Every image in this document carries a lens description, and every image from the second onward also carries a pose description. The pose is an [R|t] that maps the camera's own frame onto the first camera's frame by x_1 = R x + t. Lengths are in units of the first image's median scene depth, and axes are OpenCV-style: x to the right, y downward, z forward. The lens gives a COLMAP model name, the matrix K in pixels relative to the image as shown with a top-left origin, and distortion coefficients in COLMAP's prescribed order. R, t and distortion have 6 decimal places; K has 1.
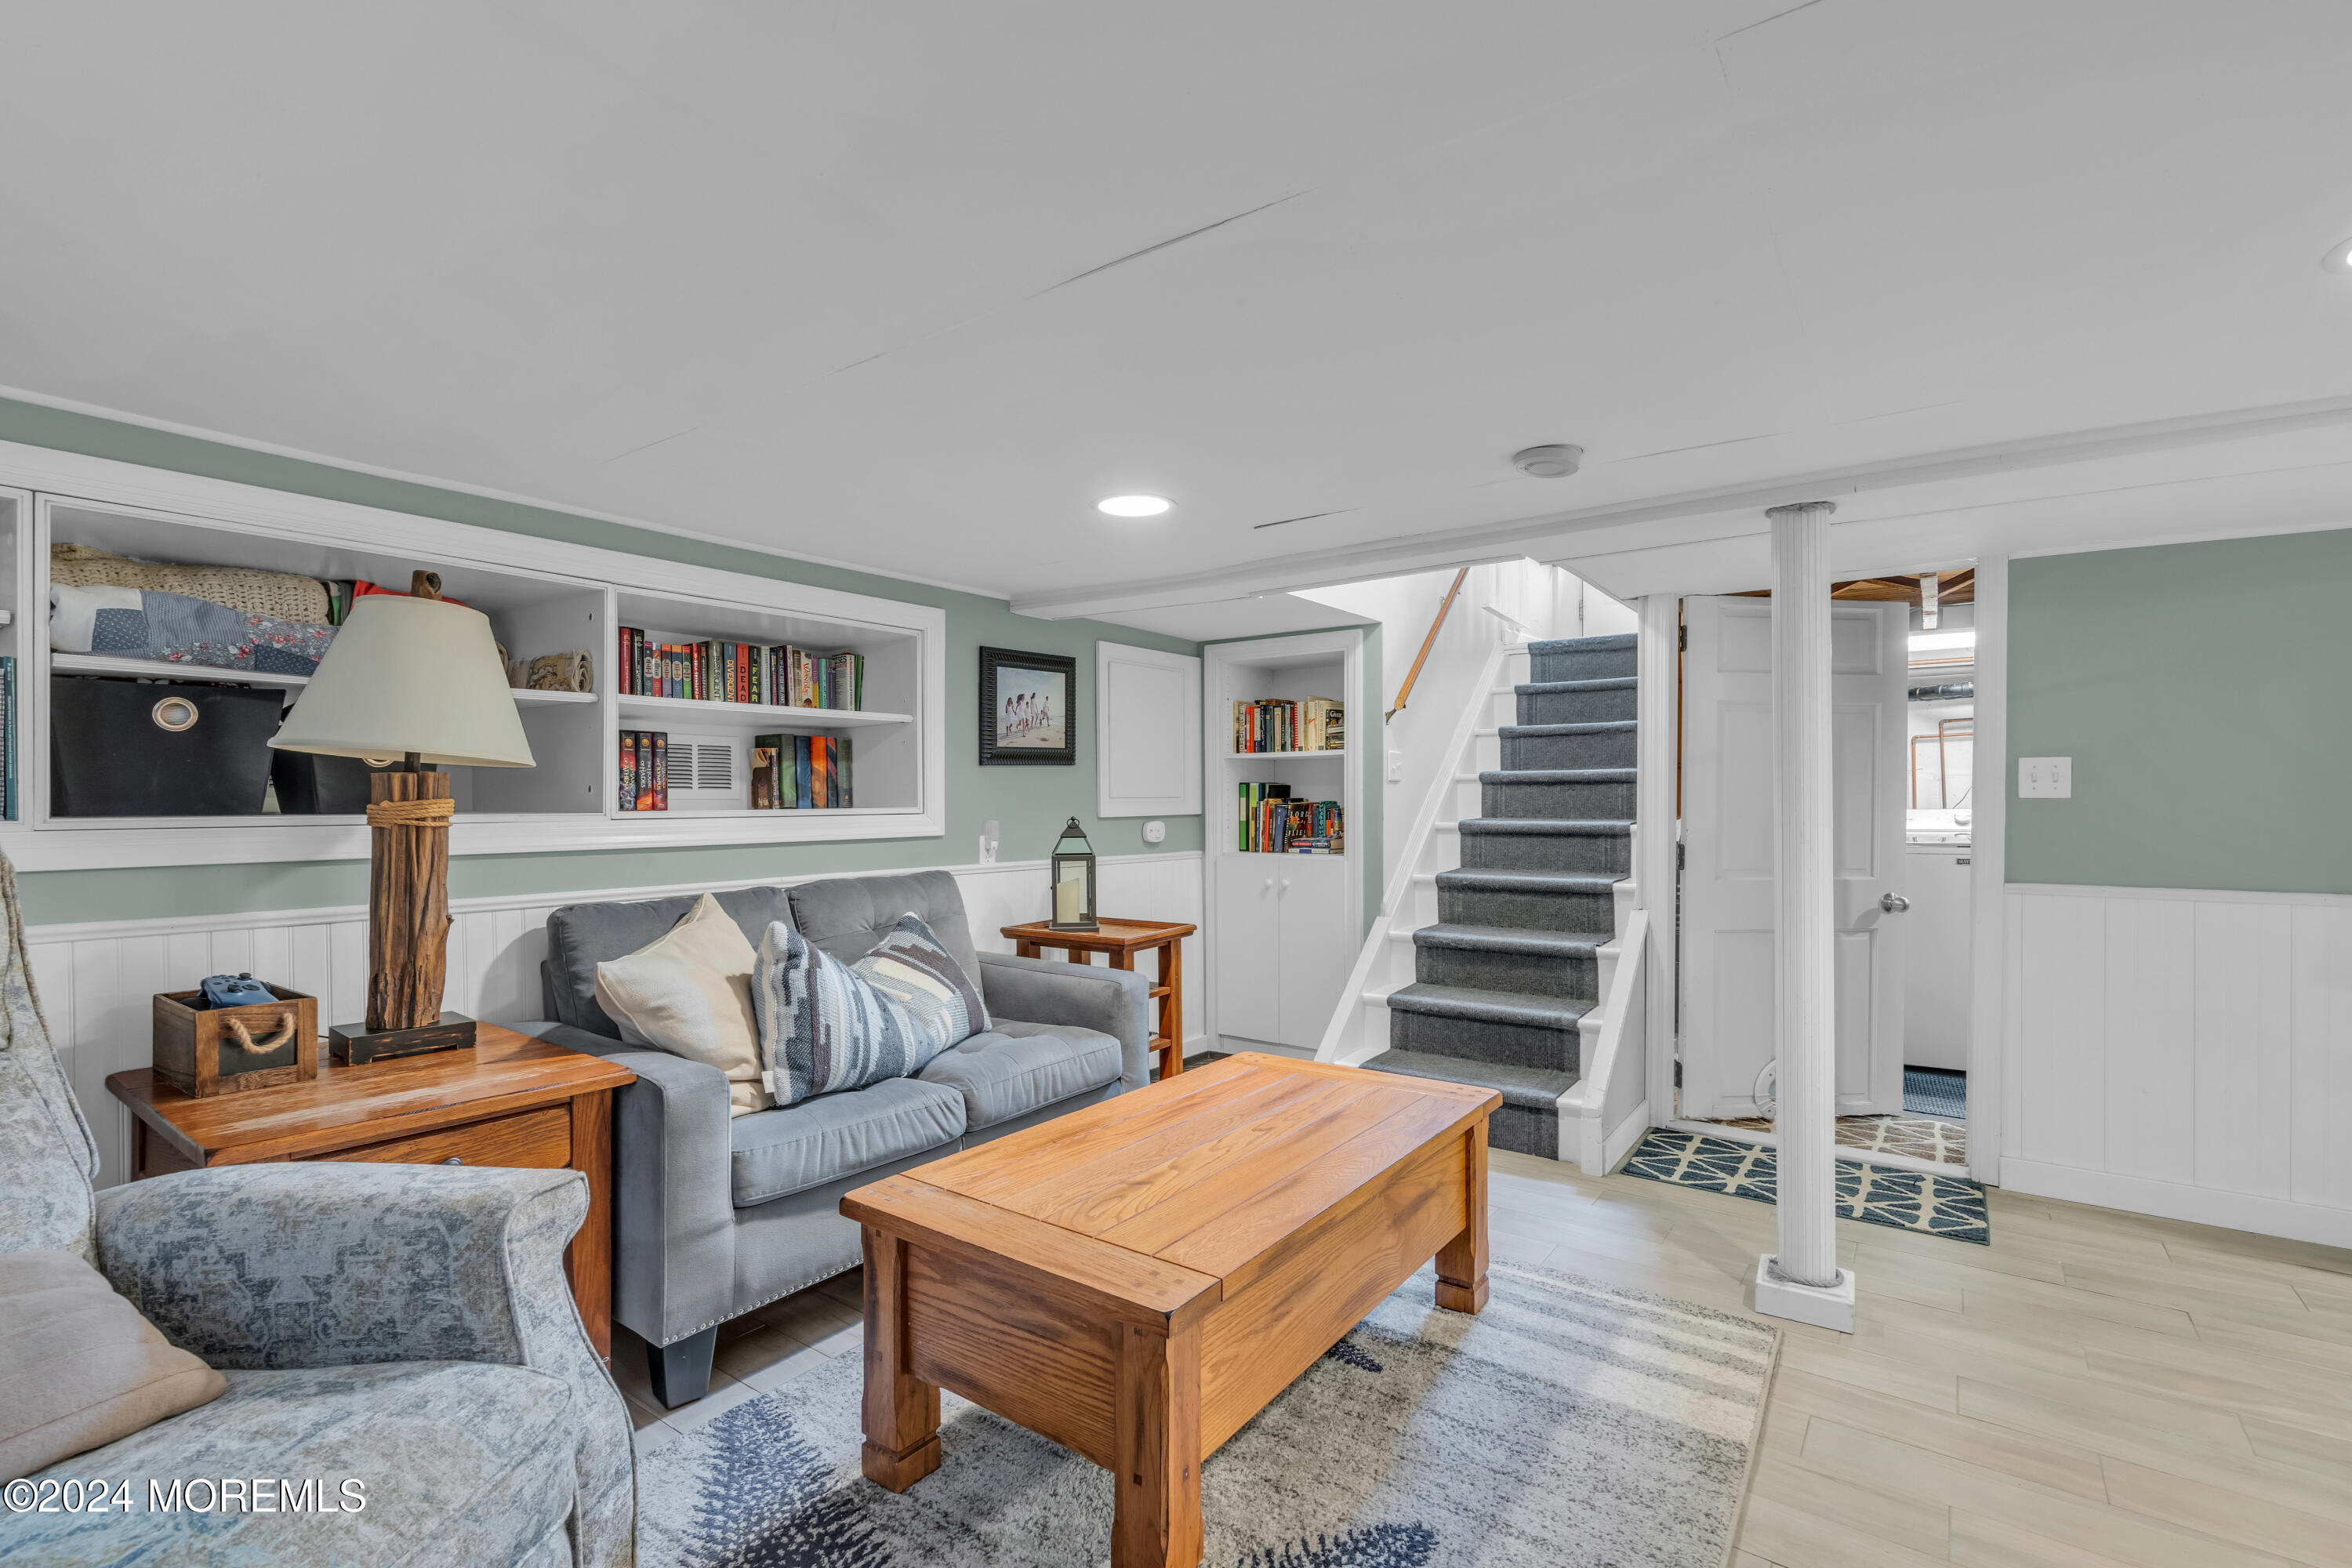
lens RADIAL K [[1069.7, 0, 1185.9], [0, 1069.7, 802.8], [0, 0, 1]] dist [-0.016745, -0.000239]
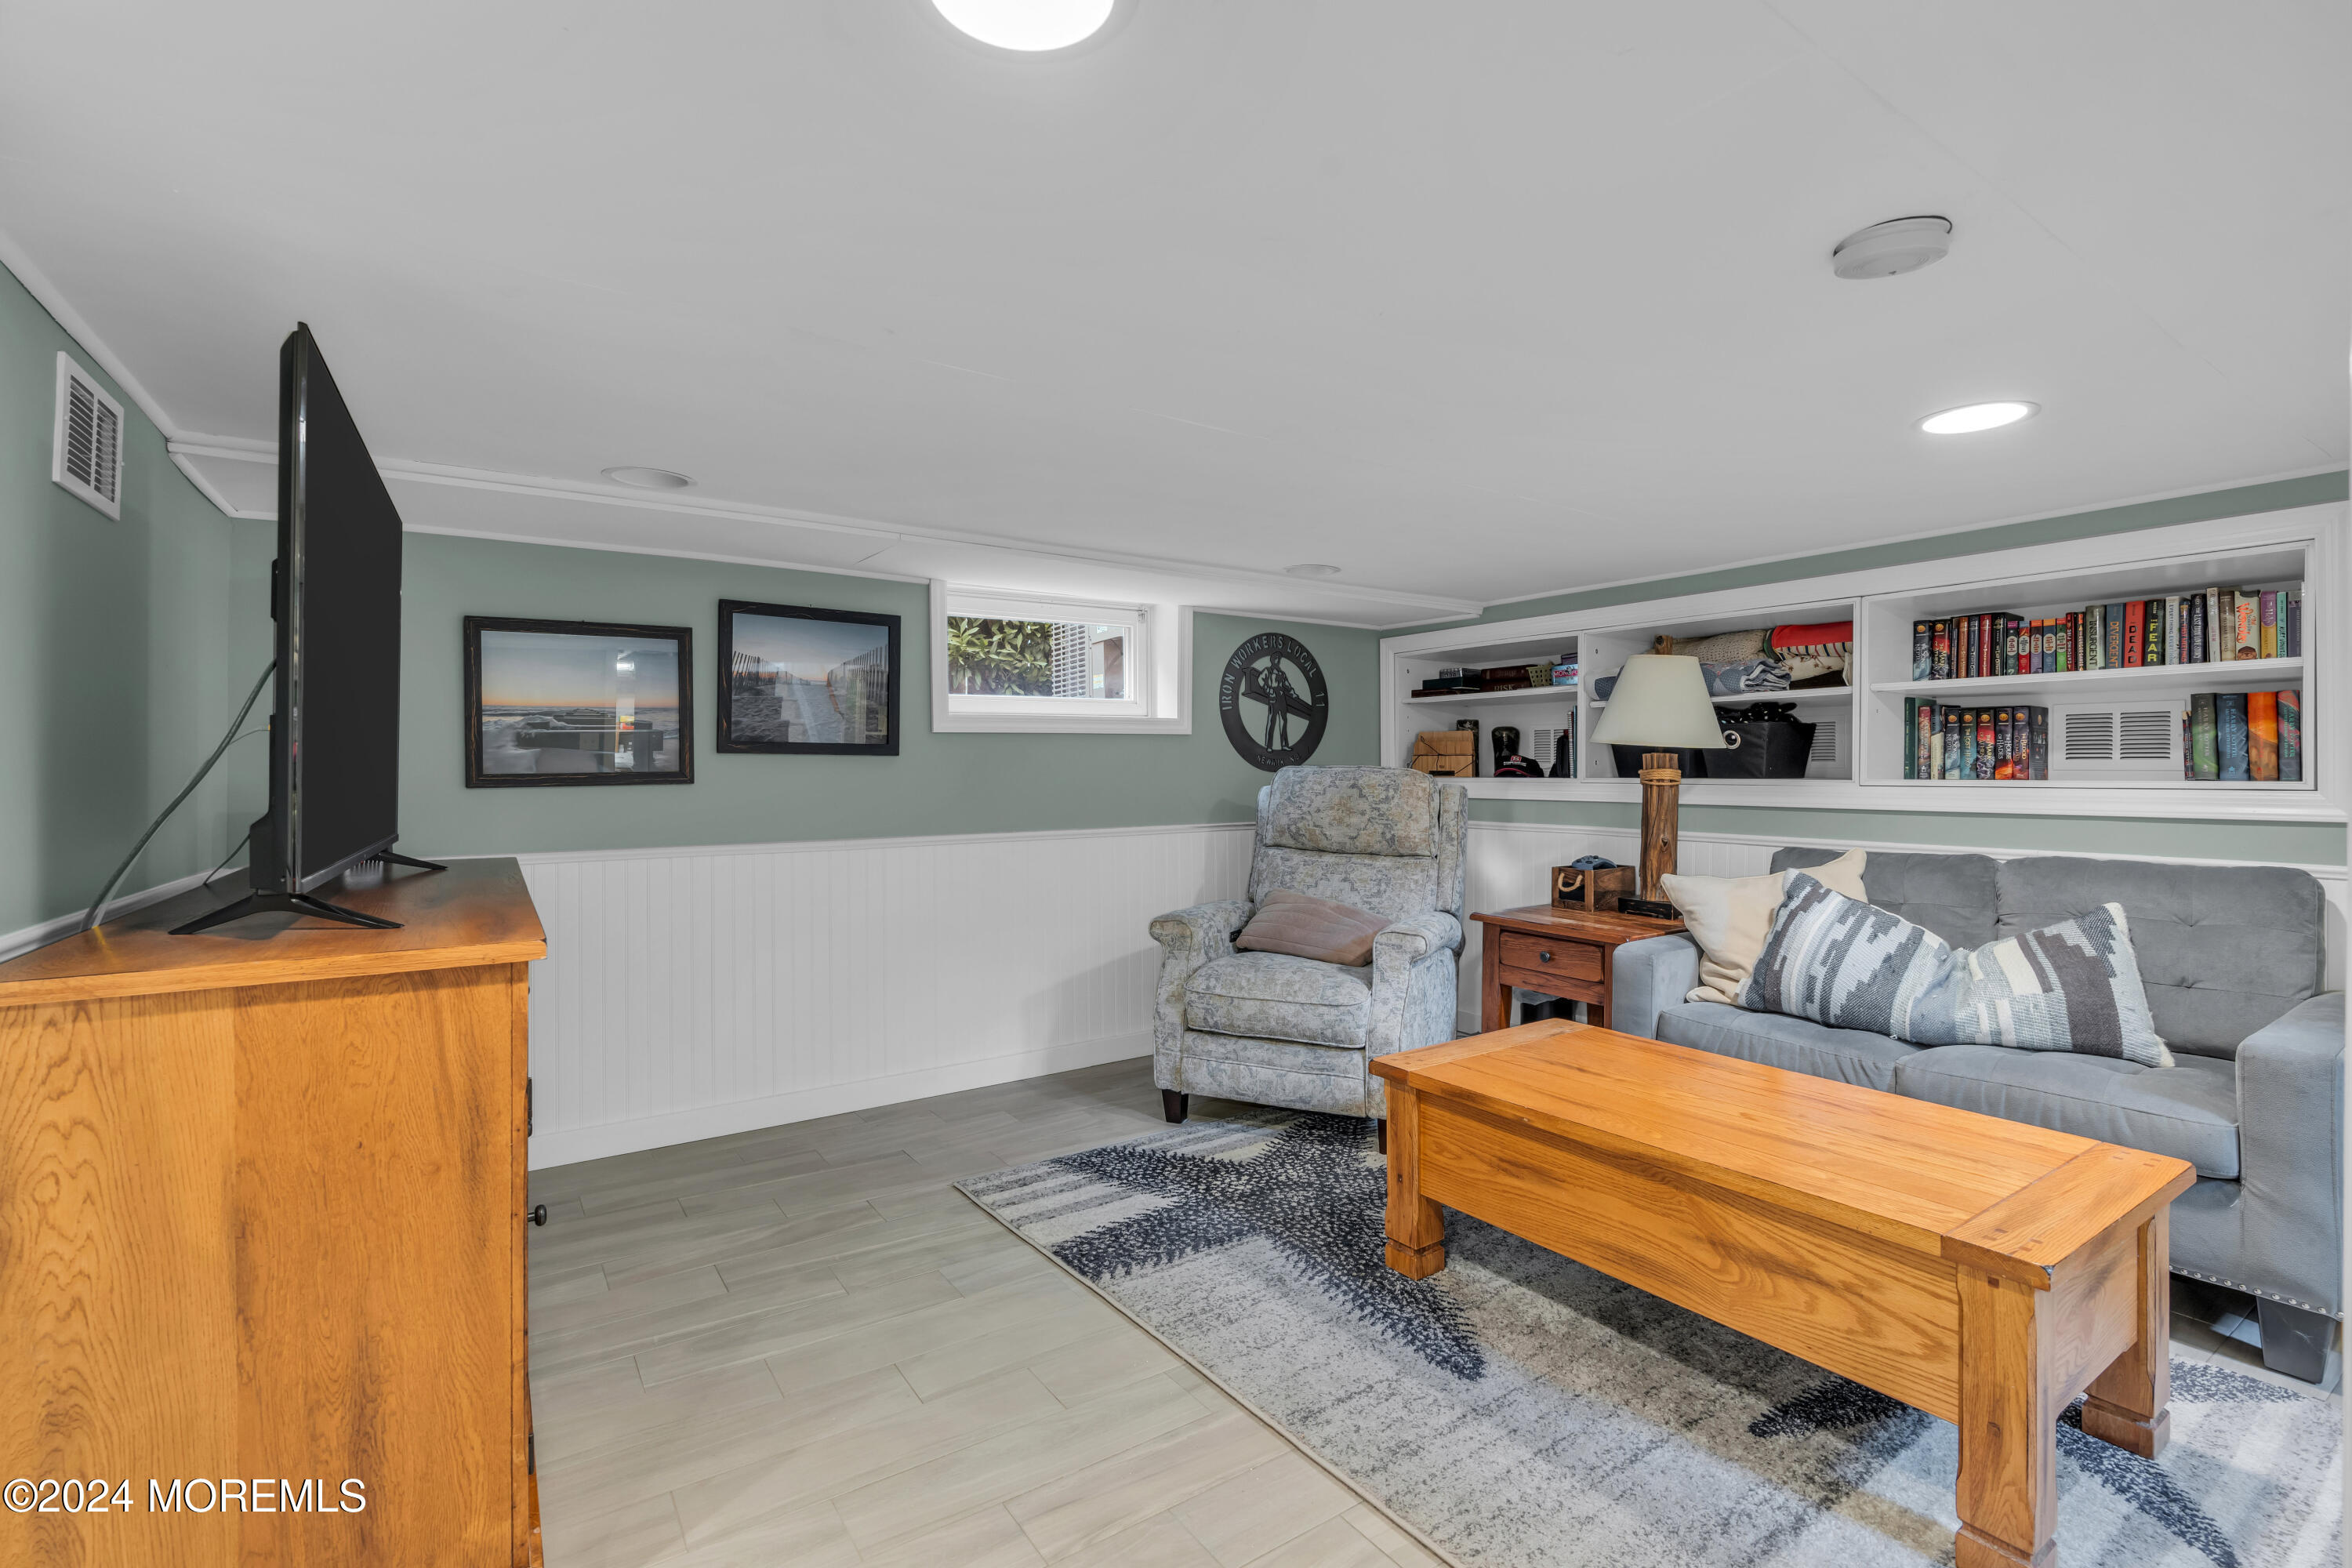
lens RADIAL K [[1069.7, 0, 1184.2], [0, 1069.7, 769.5], [0, 0, 1]] dist [-0.016745, -0.000239]
pose [[-0.345515, 0.002308, -0.938410, 0.755488], [-0.002996, 0.999989, 0.003562, -0.004614], [0.938408, 0.004042, -0.345504, 0.567086]]
